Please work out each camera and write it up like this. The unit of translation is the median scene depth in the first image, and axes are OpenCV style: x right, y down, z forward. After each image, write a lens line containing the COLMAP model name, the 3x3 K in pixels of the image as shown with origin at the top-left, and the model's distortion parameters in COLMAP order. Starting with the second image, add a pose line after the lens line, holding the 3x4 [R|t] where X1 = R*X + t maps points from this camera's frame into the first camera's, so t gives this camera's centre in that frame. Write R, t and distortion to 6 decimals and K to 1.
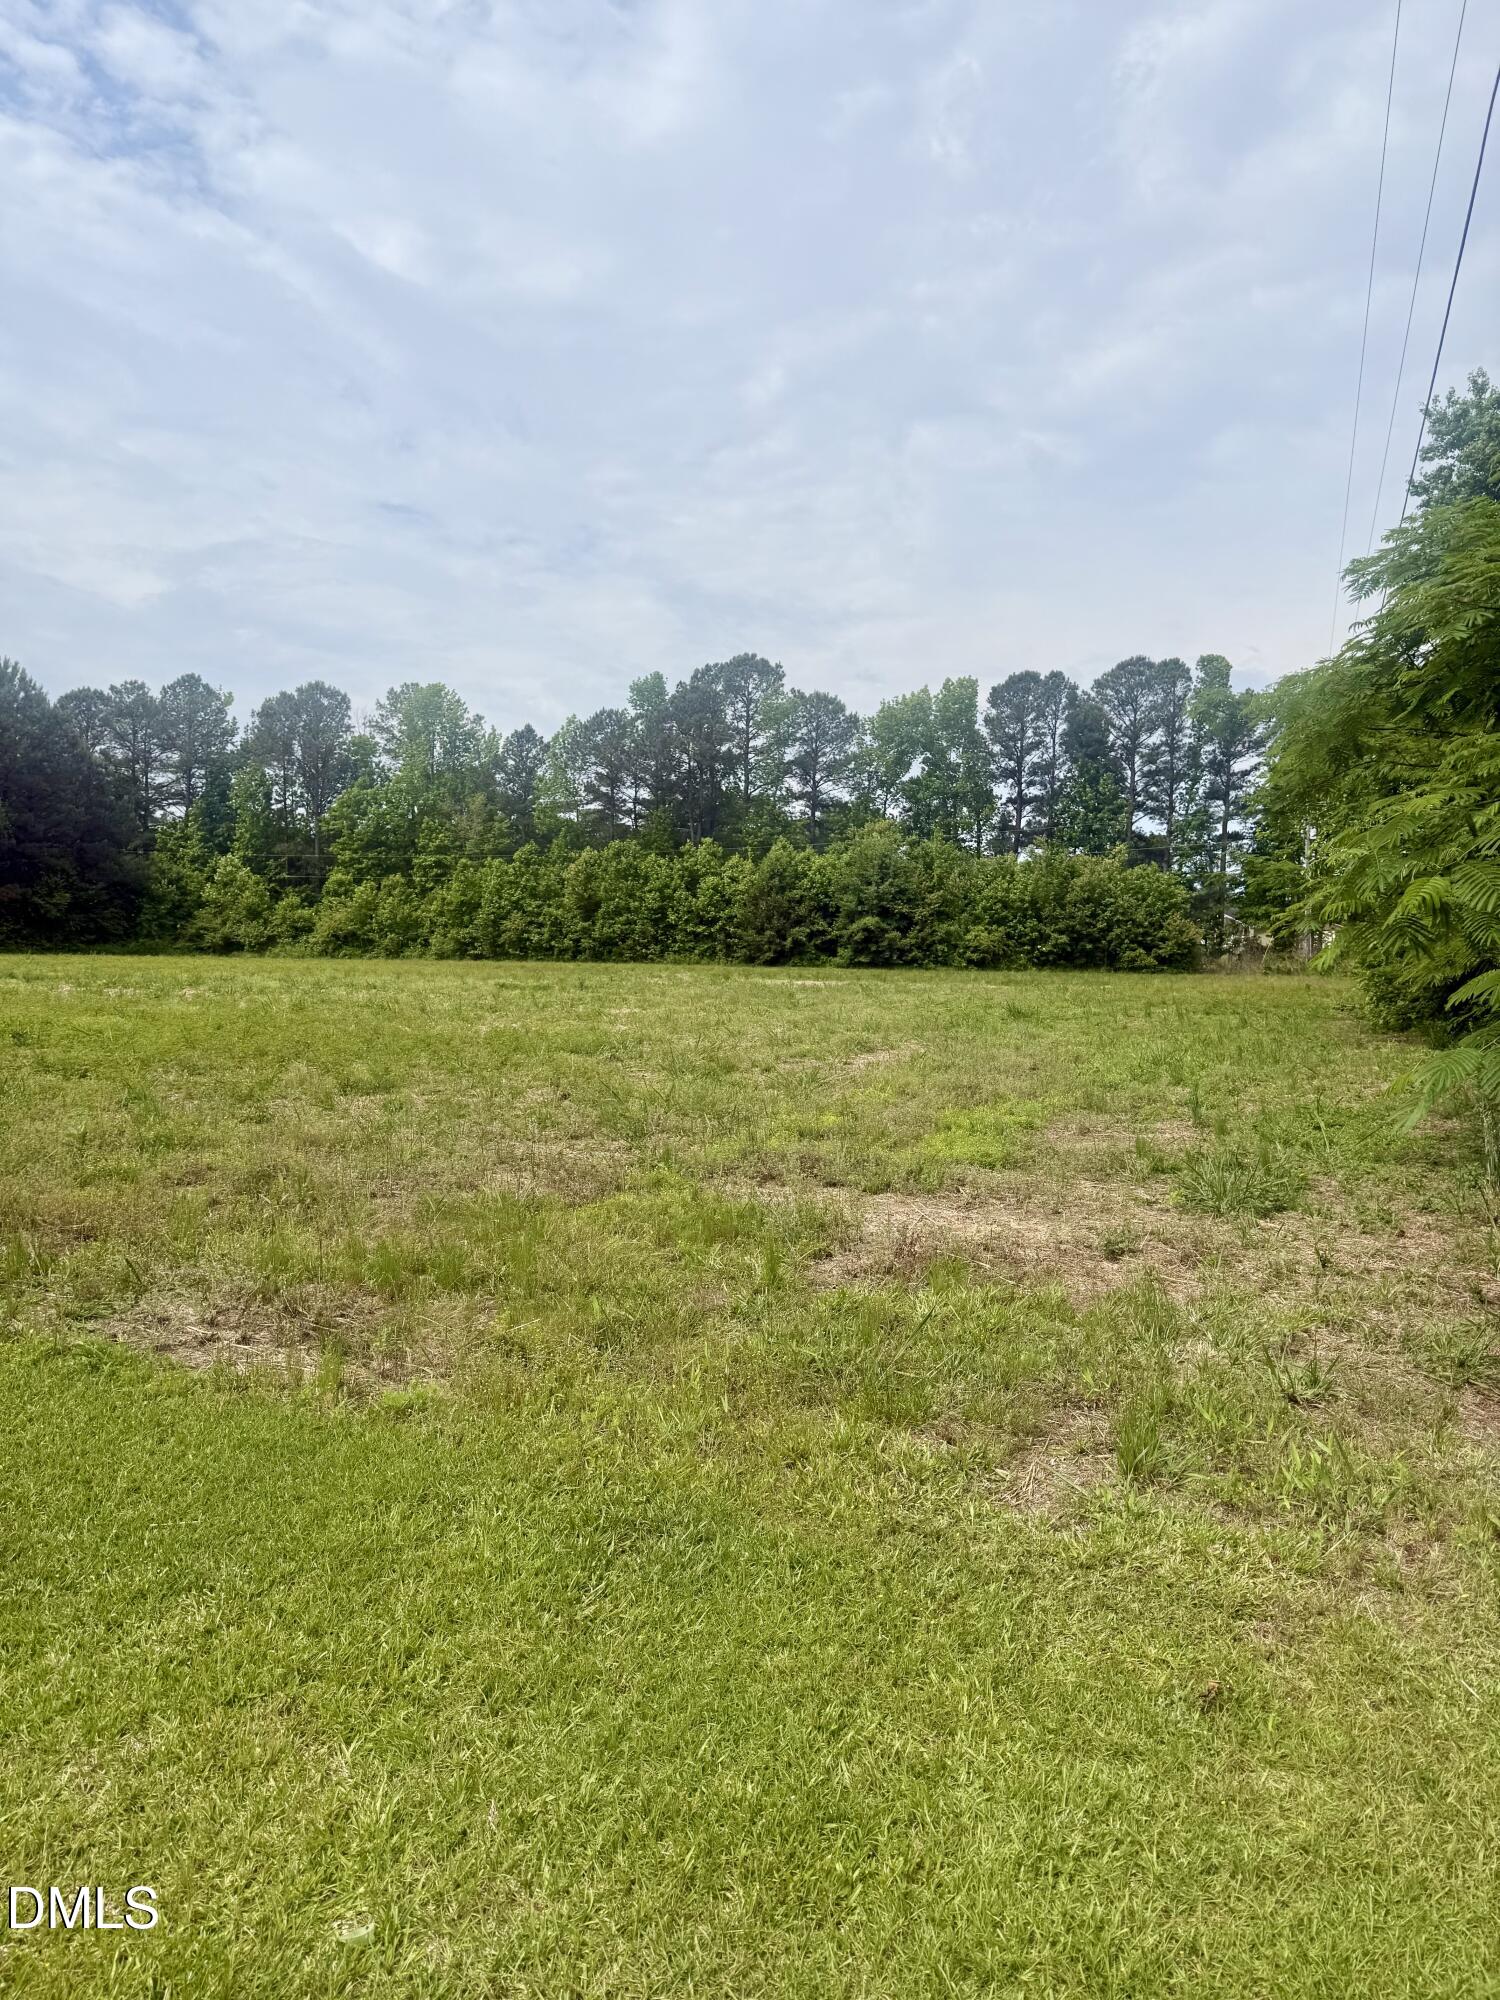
lens RADIAL K [[1474.8, 0, 737.3], [0, 1474.8, 1013.9], [0, 0, 1]] dist [0.071284, -0.092290]
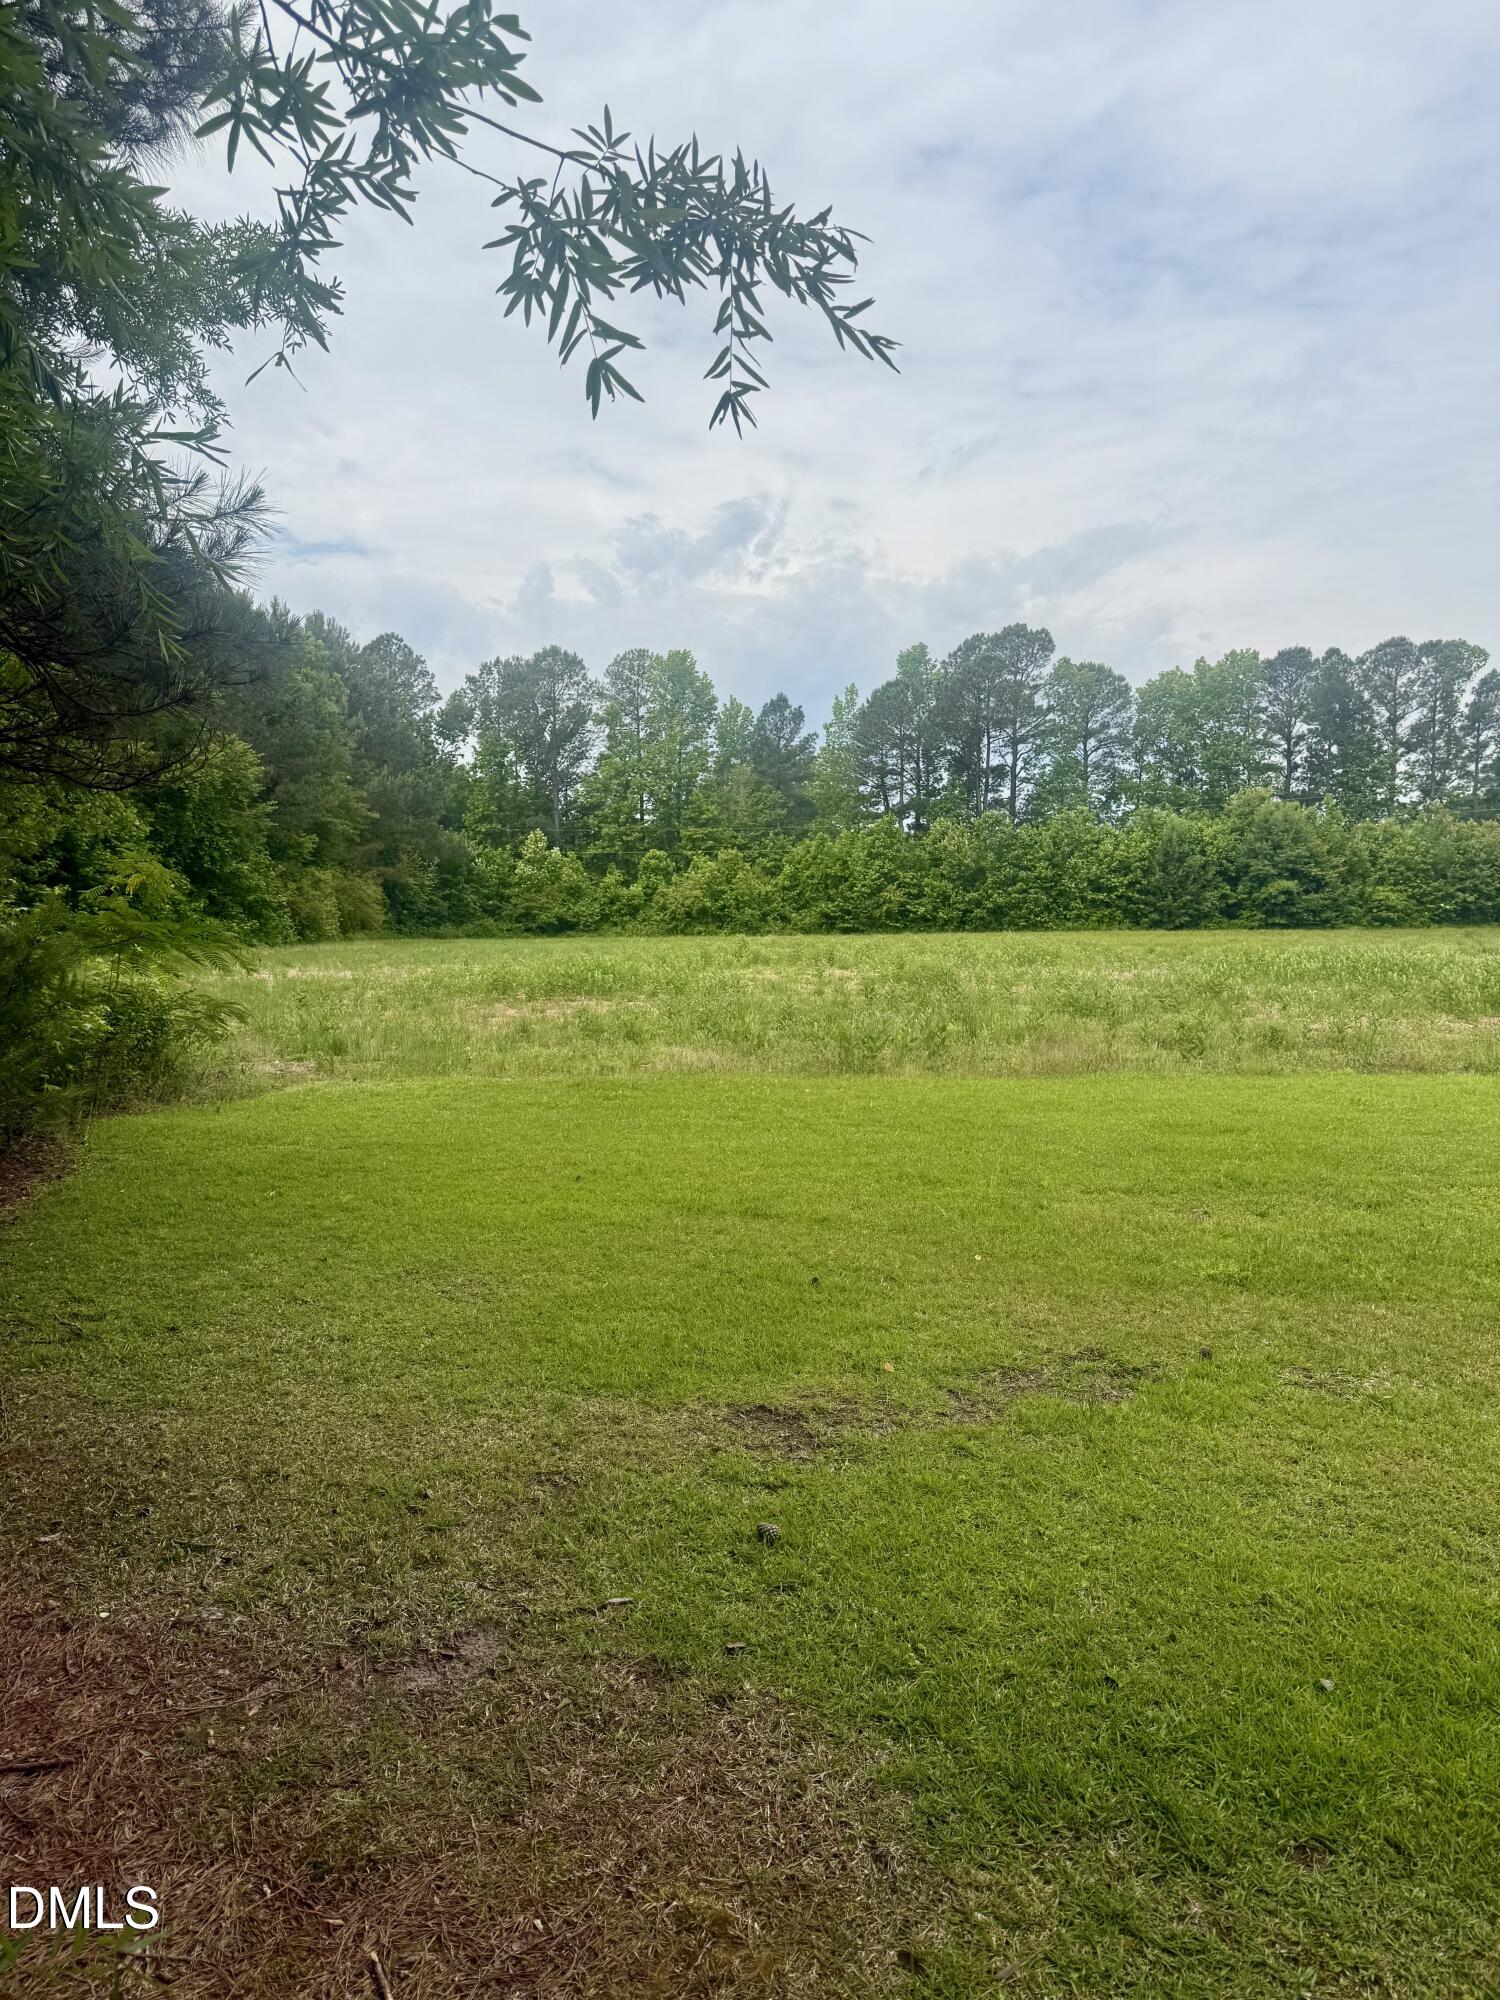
lens RADIAL K [[1474.8, 0, 737.3], [0, 1474.8, 1013.9], [0, 0, 1]] dist [0.071284, -0.092290]
pose [[0.970923, -0.038662, 0.236249, -0.499711], [0.034728, 0.999180, 0.020794, -0.005954], [-0.236859, -0.011985, 0.971470, 0.060905]]
